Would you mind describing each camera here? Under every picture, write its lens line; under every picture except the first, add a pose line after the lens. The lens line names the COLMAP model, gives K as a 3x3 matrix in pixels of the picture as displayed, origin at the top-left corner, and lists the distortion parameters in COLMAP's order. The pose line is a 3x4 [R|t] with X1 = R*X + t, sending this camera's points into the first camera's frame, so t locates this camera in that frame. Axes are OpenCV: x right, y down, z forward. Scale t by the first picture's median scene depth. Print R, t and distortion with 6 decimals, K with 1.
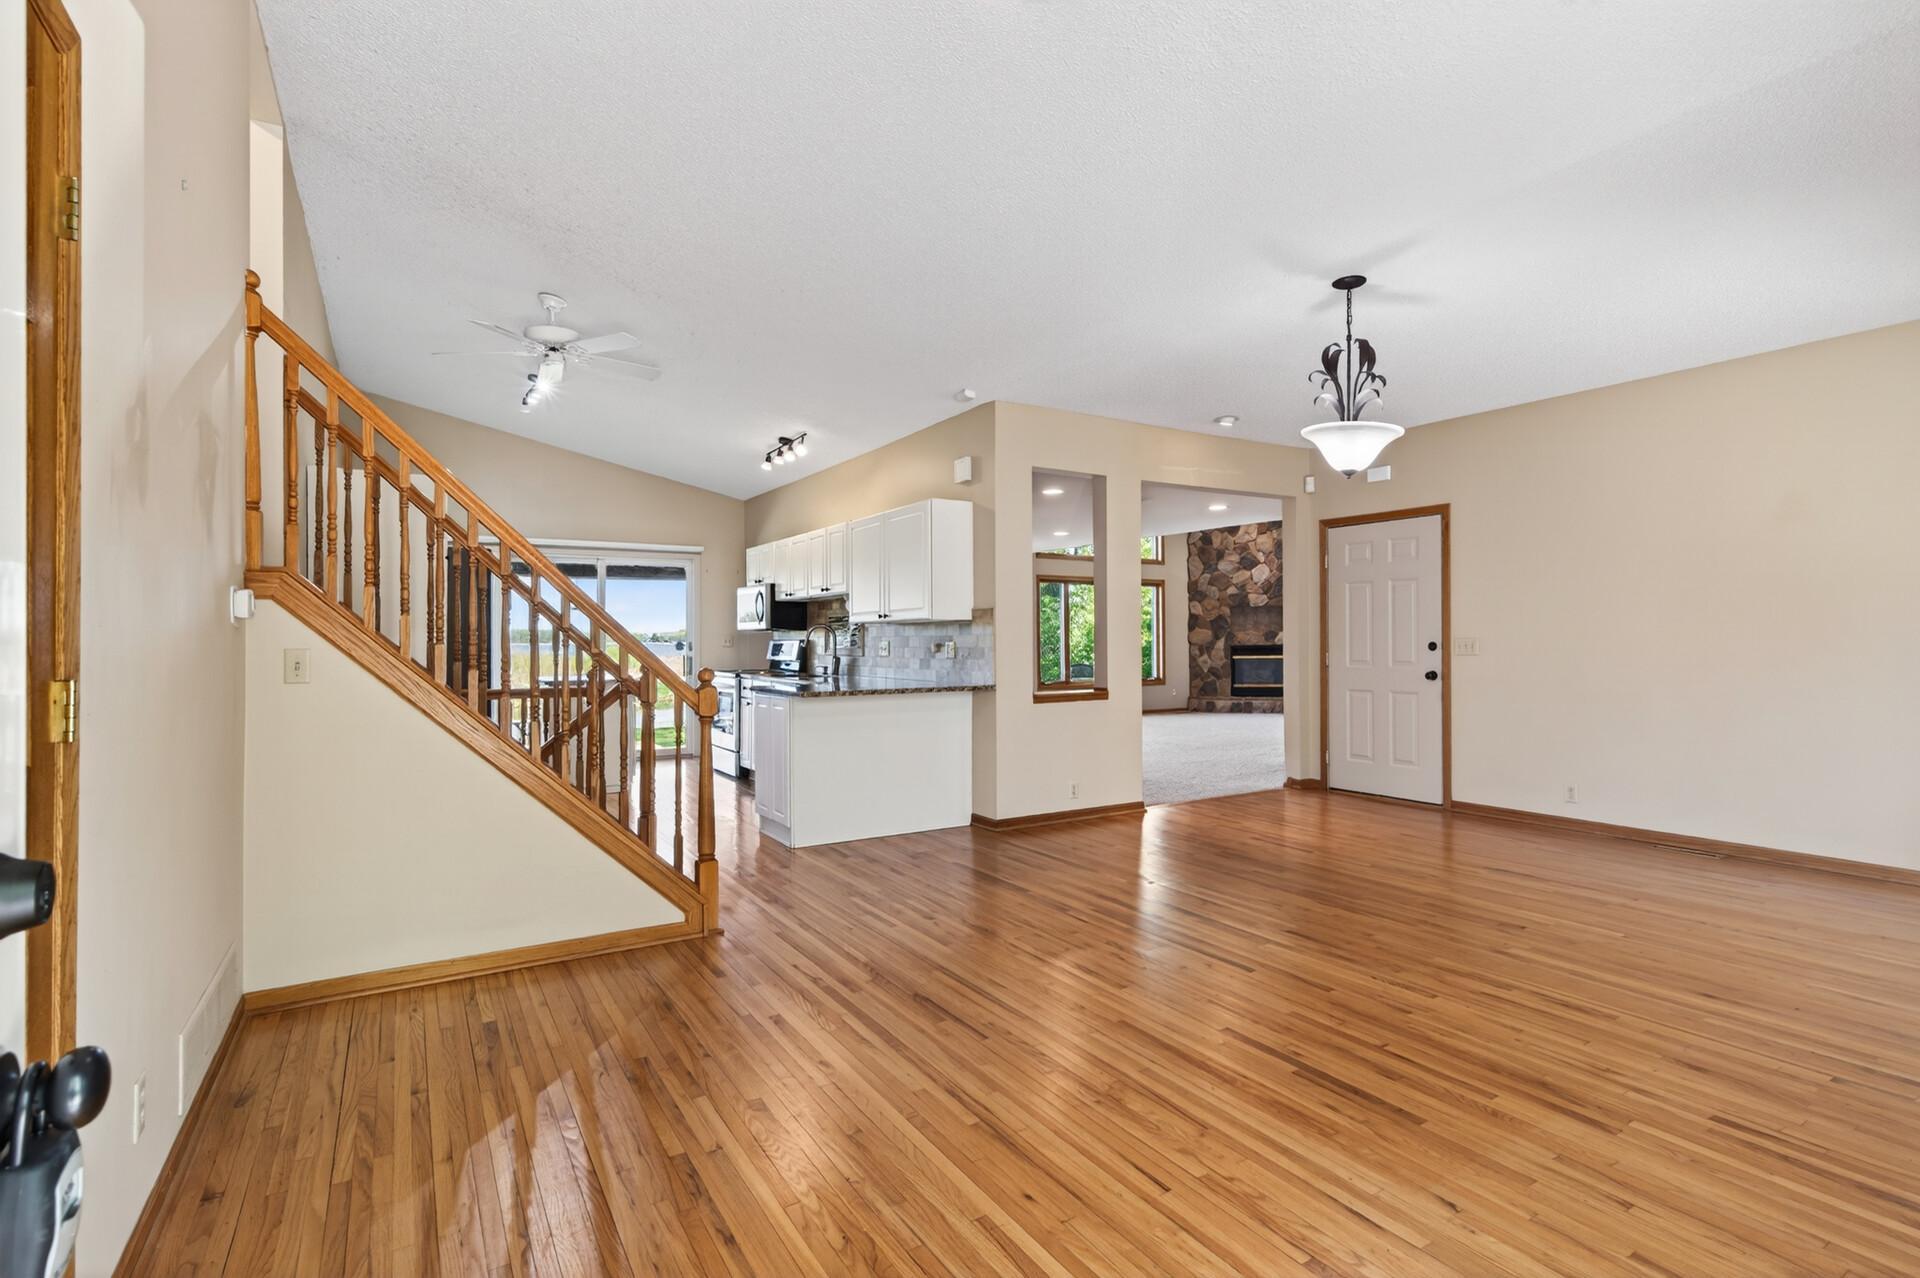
lens RADIAL K [[930.0, 0, 964.9], [0, 930.0, 633.6], [0, 0, 1]] dist [-0.002190, 0.000009]
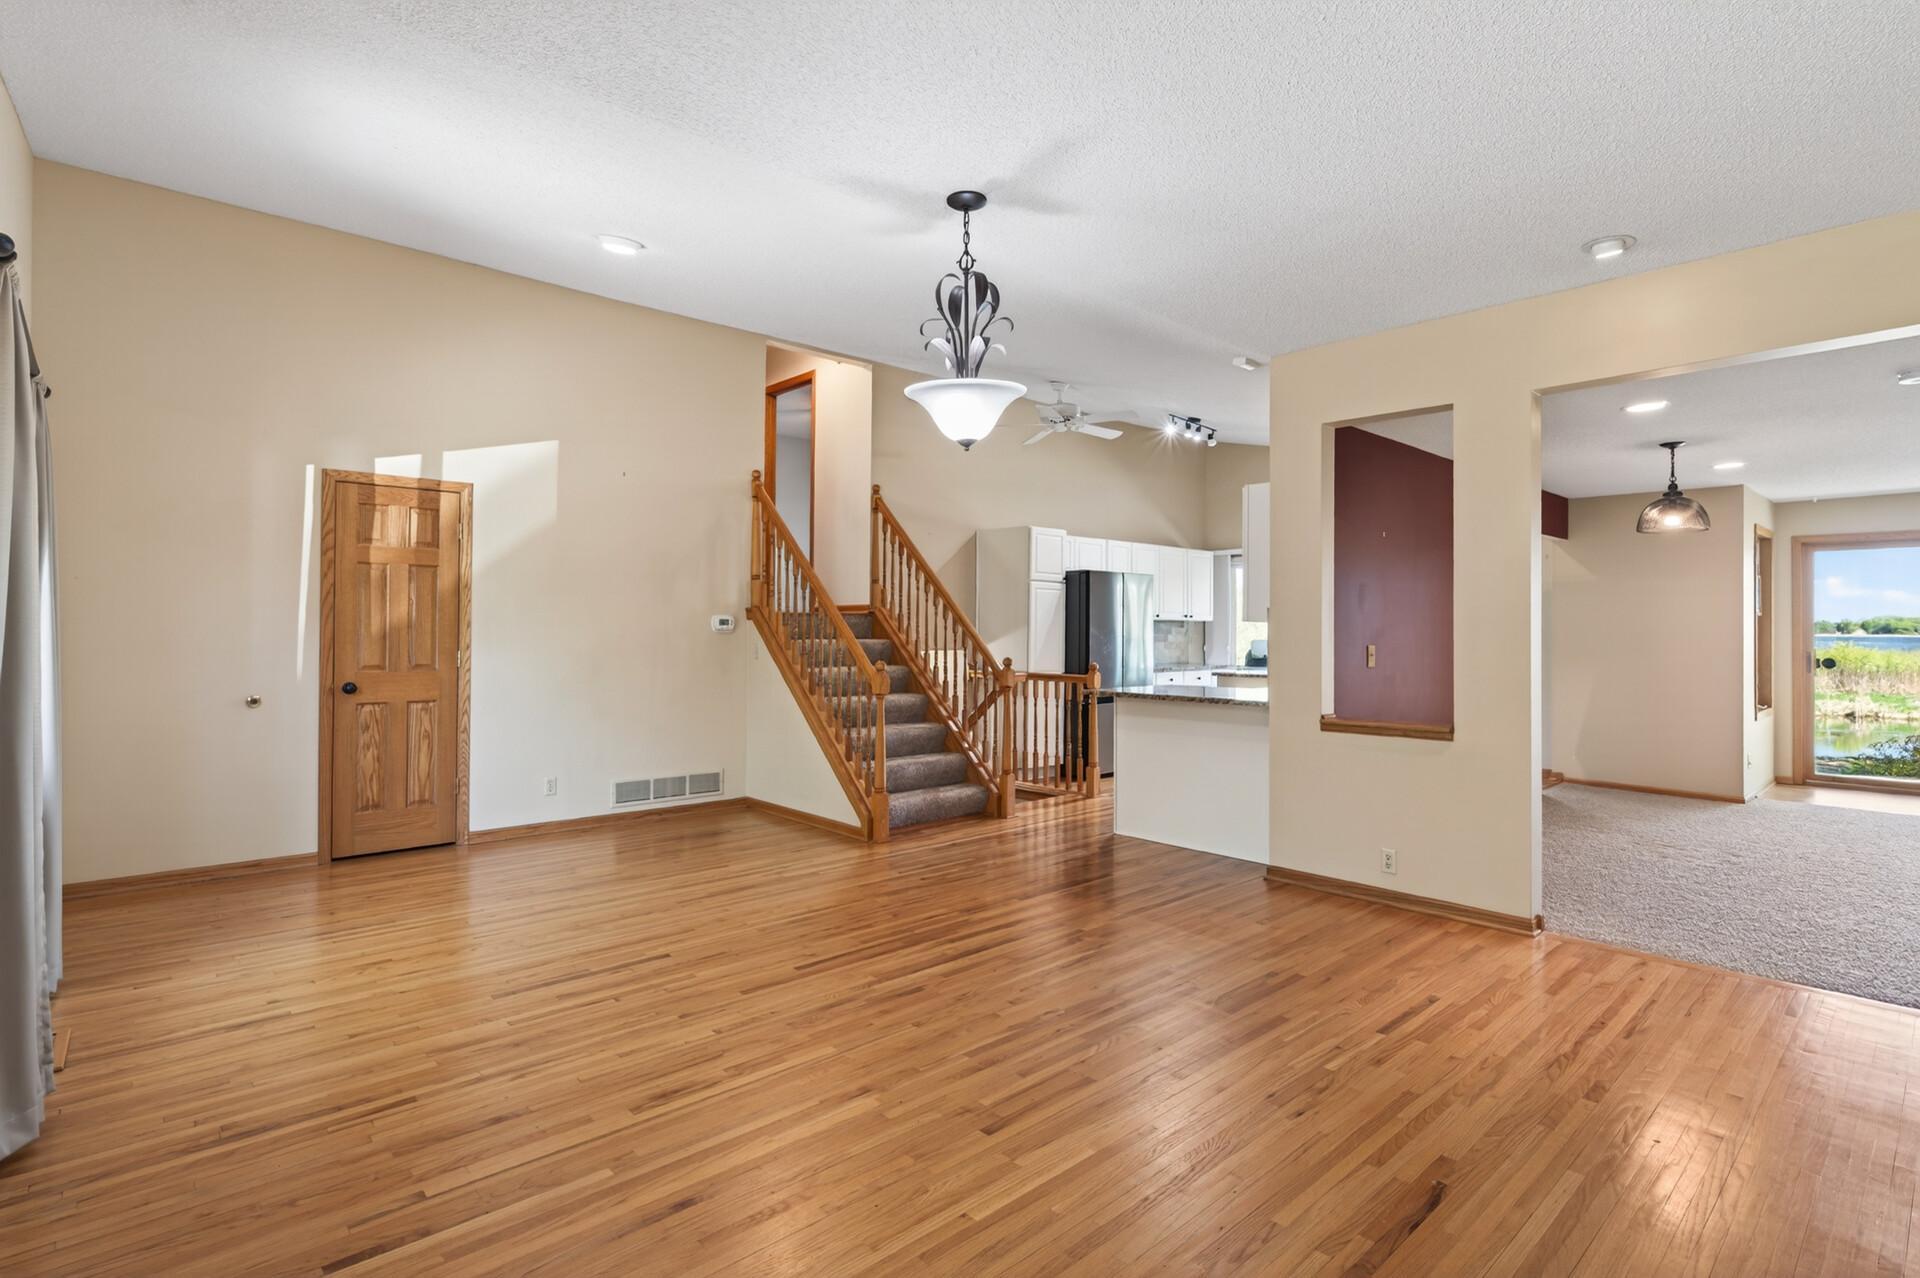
lens RADIAL K [[930.0, 0, 951.2], [0, 930.0, 634.3], [0, 0, 1]] dist [-0.002190, 0.000009]
pose [[0.169528, 0.001457, -0.985524, 0.741365], [0.005607, 0.999981, 0.002443, -0.010539], [0.985509, -0.005940, 0.169516, 0.535262]]
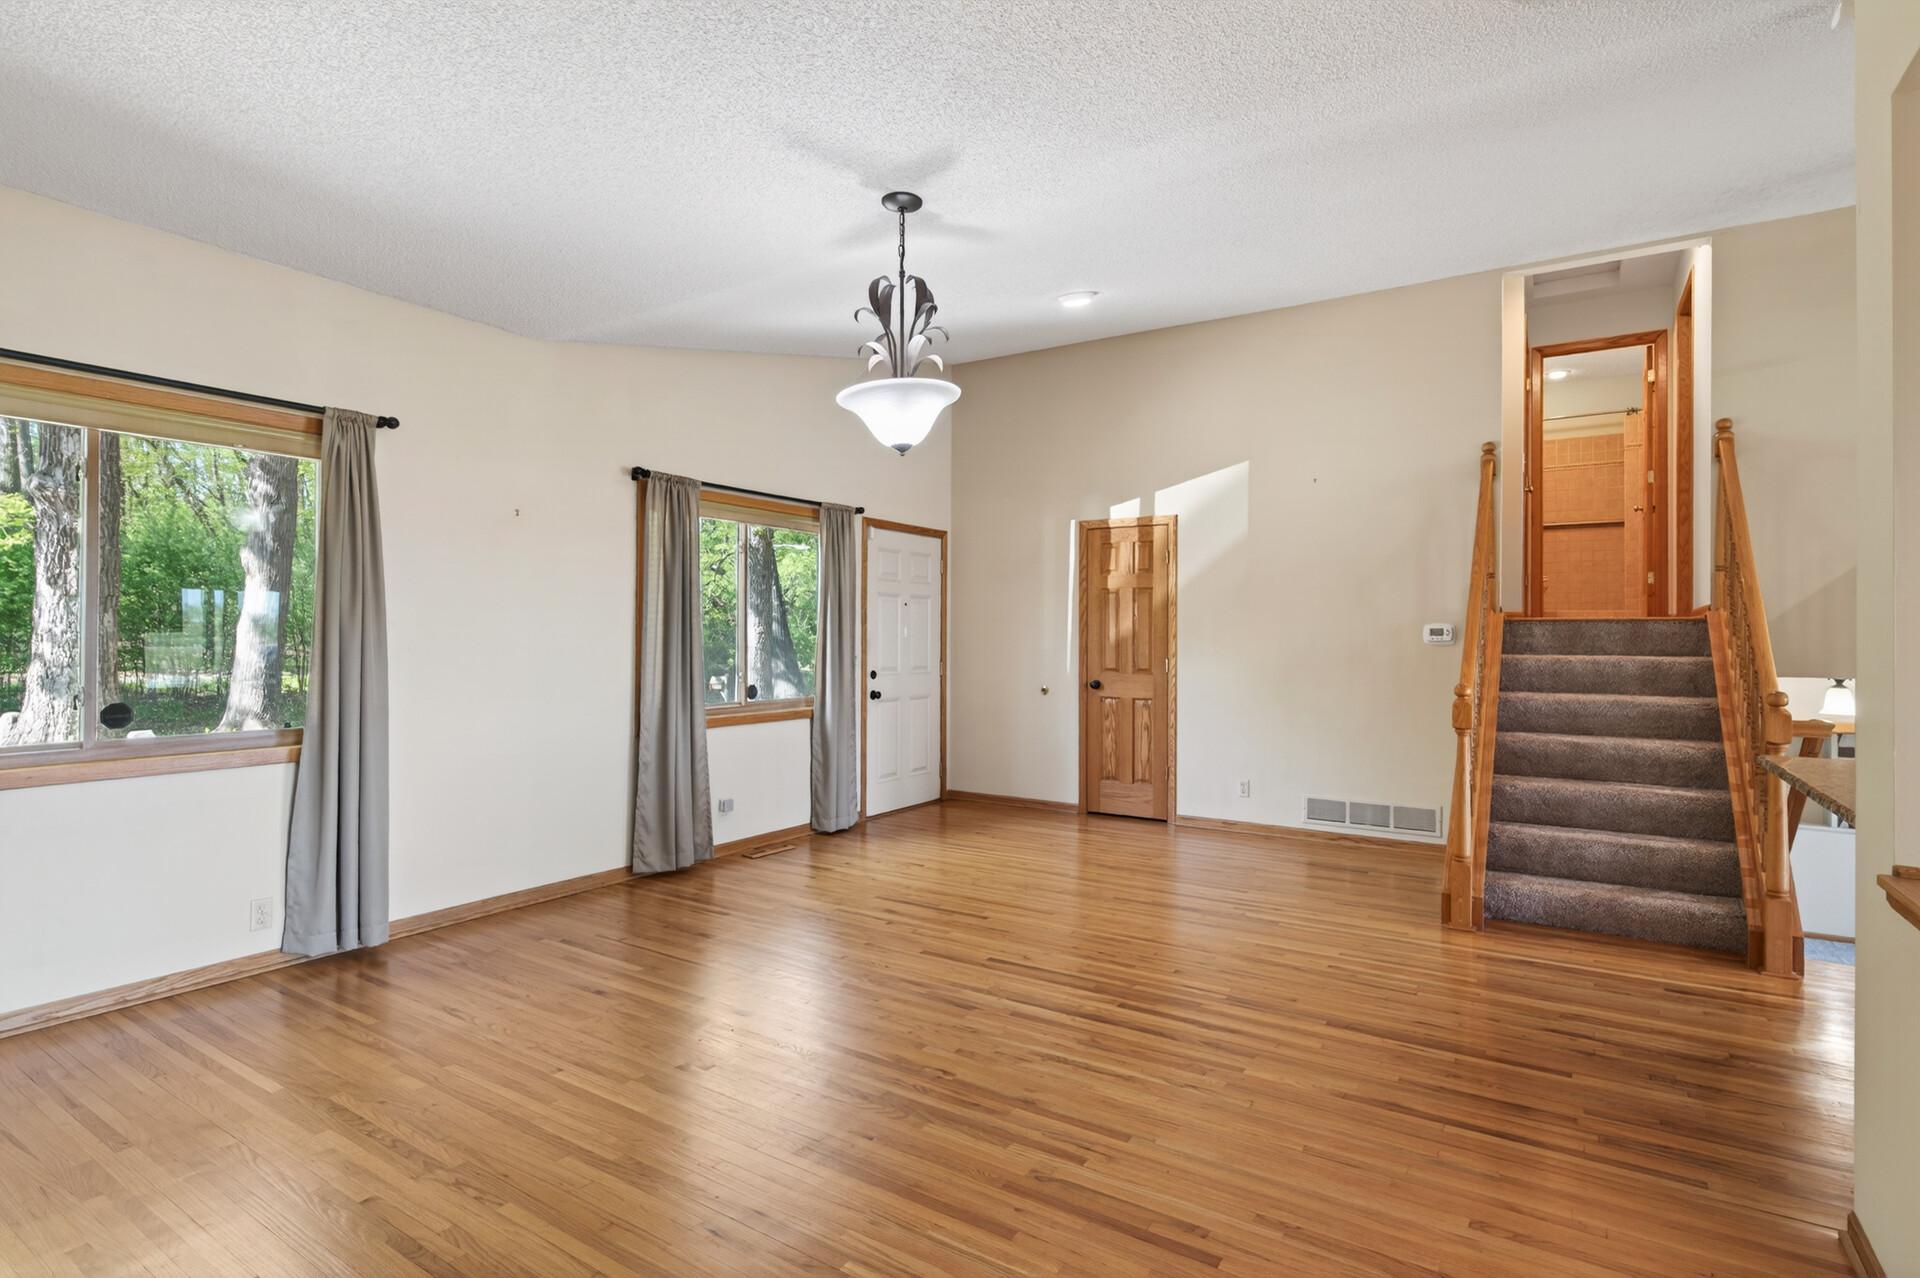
lens RADIAL K [[930.0, 0, 971.4], [0, 930.0, 642.0], [0, 0, 1]] dist [-0.002190, 0.000009]
pose [[-0.902396, -0.005536, -0.430872, 0.436541], [-0.003073, 0.999975, -0.006412, -0.006200], [0.430897, -0.004462, -0.902390, 1.074758]]
